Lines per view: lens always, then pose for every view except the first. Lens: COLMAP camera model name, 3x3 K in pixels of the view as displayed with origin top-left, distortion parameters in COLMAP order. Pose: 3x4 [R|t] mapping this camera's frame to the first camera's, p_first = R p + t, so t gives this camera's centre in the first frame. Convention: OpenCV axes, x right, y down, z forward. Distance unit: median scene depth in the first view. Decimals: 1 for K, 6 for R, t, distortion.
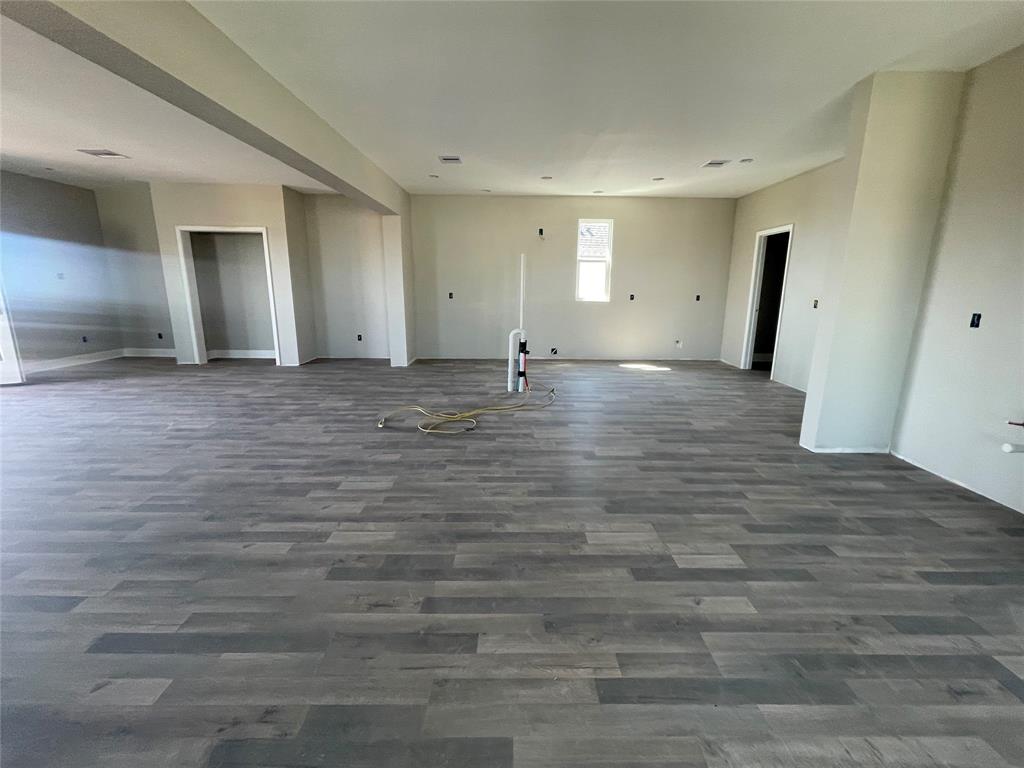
lens RADIAL K [[430.6, 0, 520.7], [0, 430.6, 379.1], [0, 0, 1]] dist [0.001246, -0.000487]
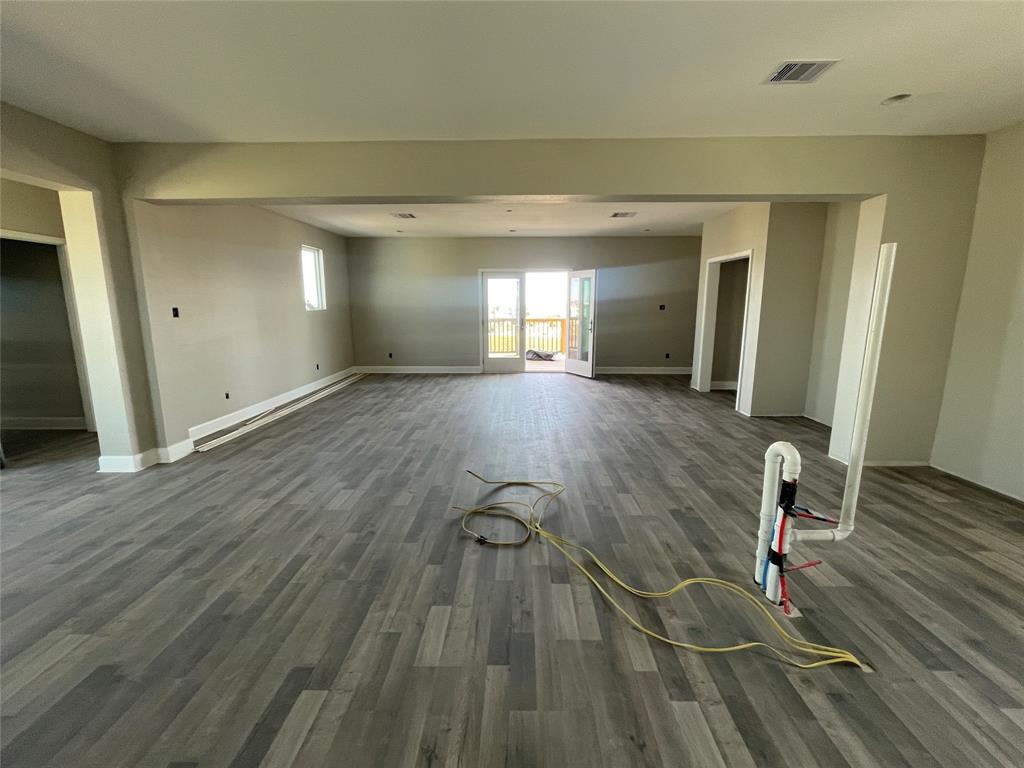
lens RADIAL K [[430.6, 0, 506.3], [0, 430.6, 380.3], [0, 0, 1]] dist [0.001246, -0.000487]
pose [[-0.035915, 0.167413, -0.985232, 0.655027], [-0.211503, 0.962263, 0.171220, -0.324211], [0.976717, 0.214529, 0.000849, 1.283872]]
